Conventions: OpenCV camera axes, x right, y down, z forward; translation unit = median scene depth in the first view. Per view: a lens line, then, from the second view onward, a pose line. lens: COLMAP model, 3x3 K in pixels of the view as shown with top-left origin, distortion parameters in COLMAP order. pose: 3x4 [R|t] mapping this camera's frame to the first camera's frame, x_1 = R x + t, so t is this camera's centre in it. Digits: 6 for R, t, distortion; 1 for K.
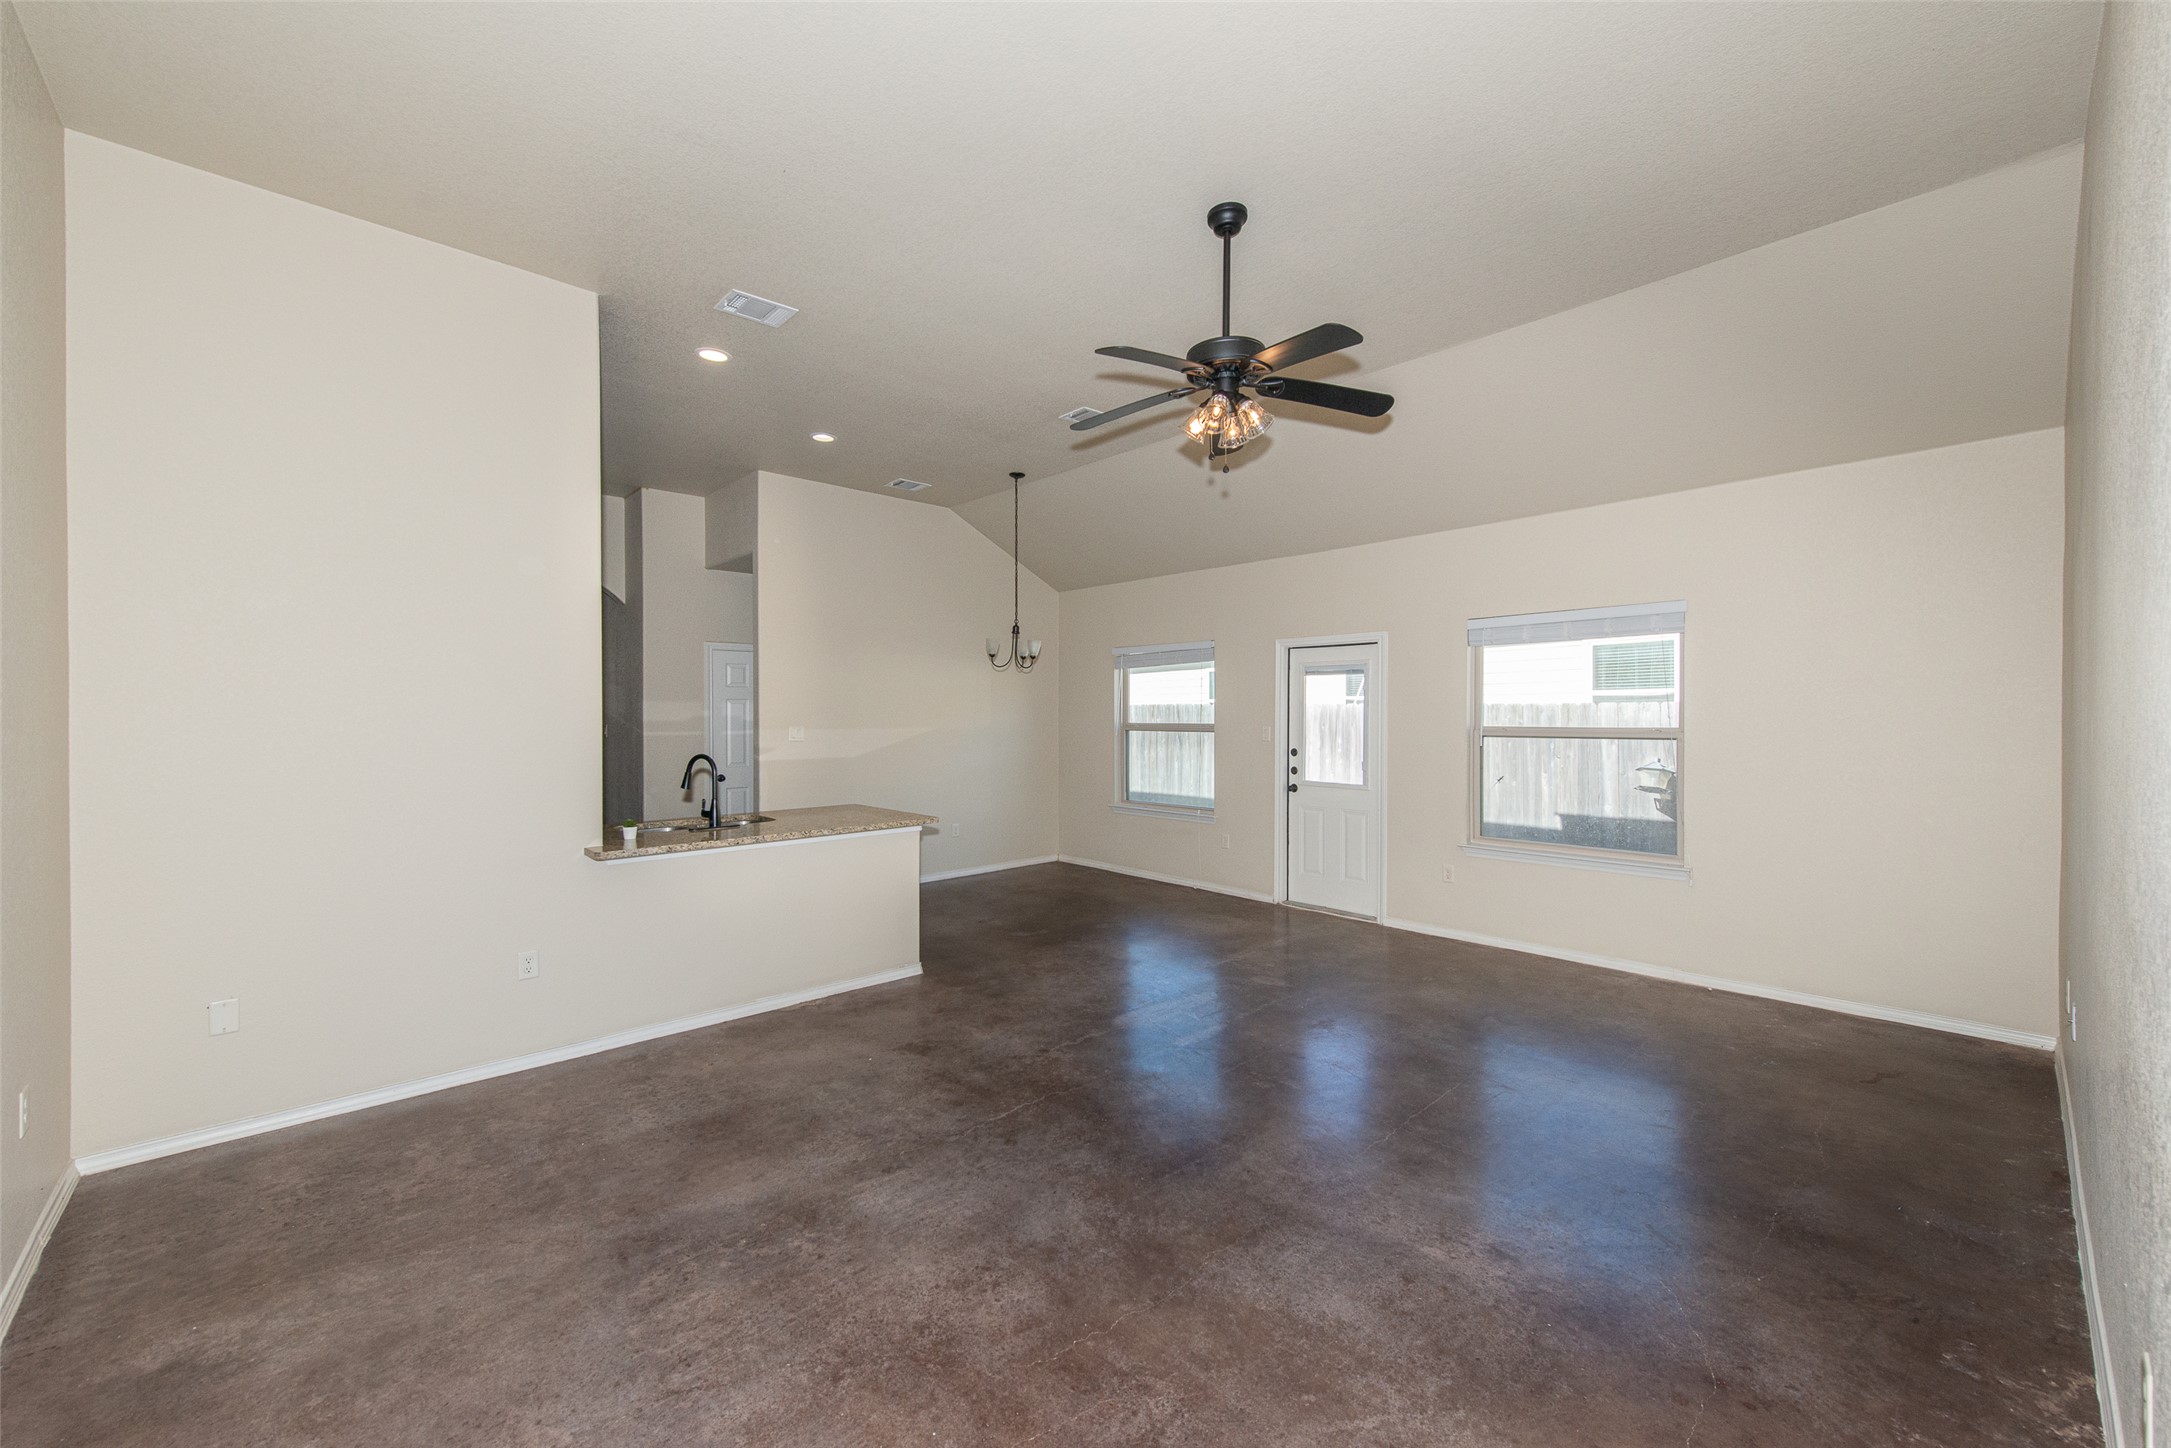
lens RADIAL K [[847.5, 0, 1088.4], [0, 847.5, 721.5], [0, 0, 1]] dist [0.016647, -0.006166]
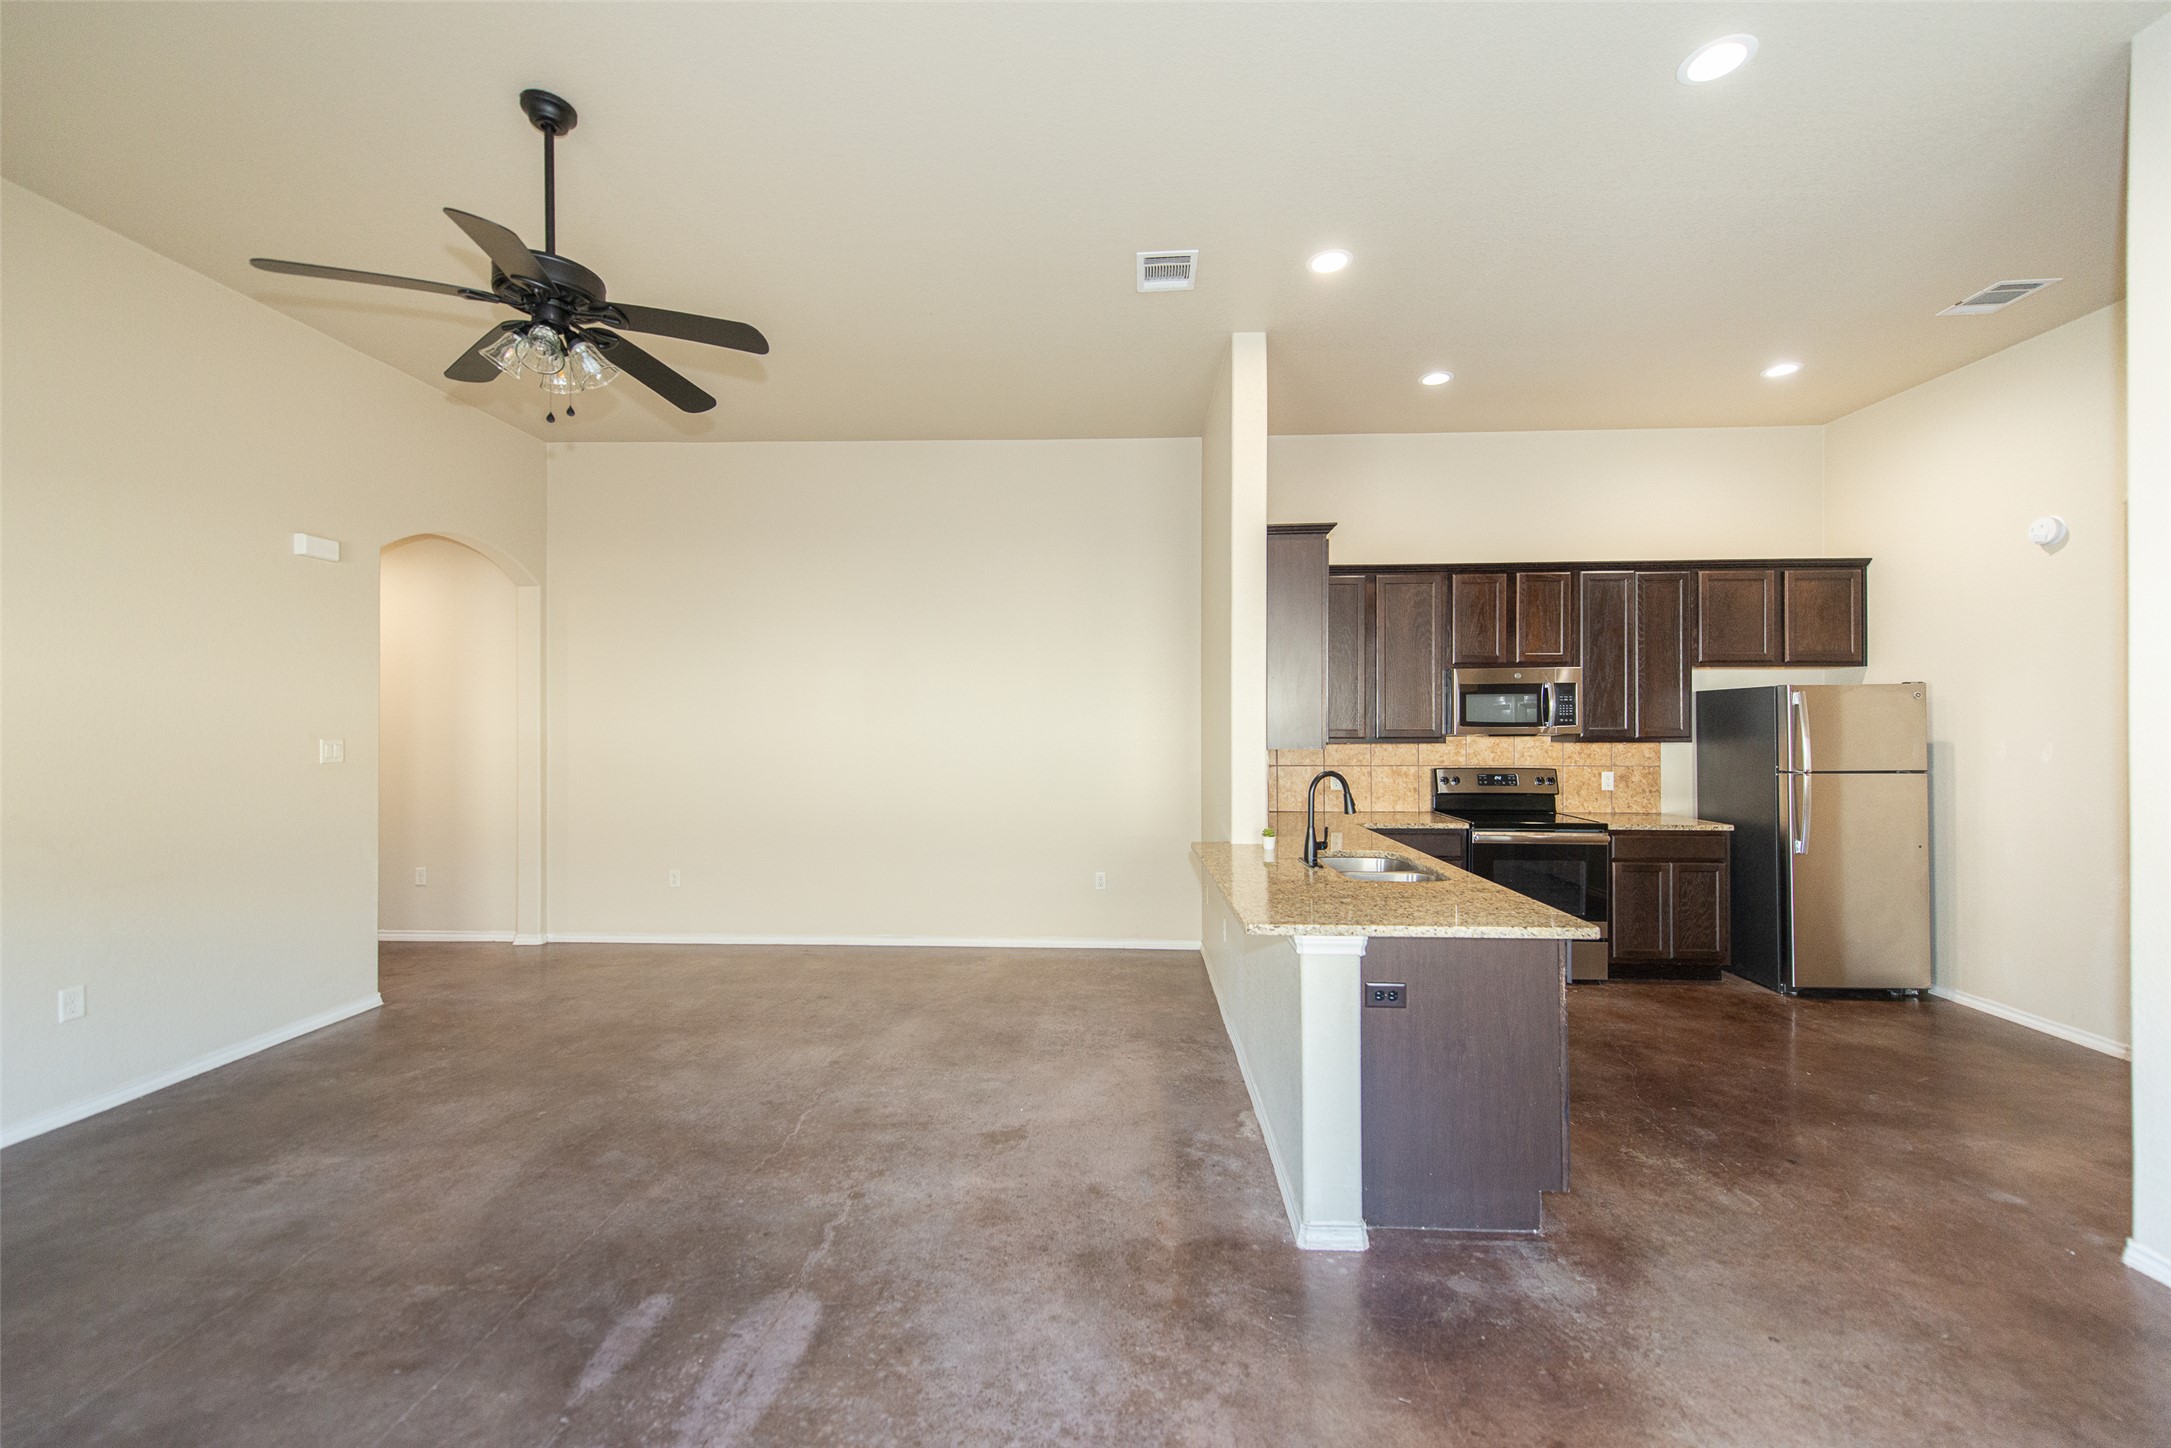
lens RADIAL K [[847.5, 0, 1088.4], [0, 847.5, 721.5], [0, 0, 1]] dist [0.016647, -0.006166]
pose [[-0.711858, -0.002336, -0.702320, 0.317959], [-0.005712, 0.999981, 0.002463, -0.010148], [0.702300, 0.005765, -0.711857, 1.681415]]
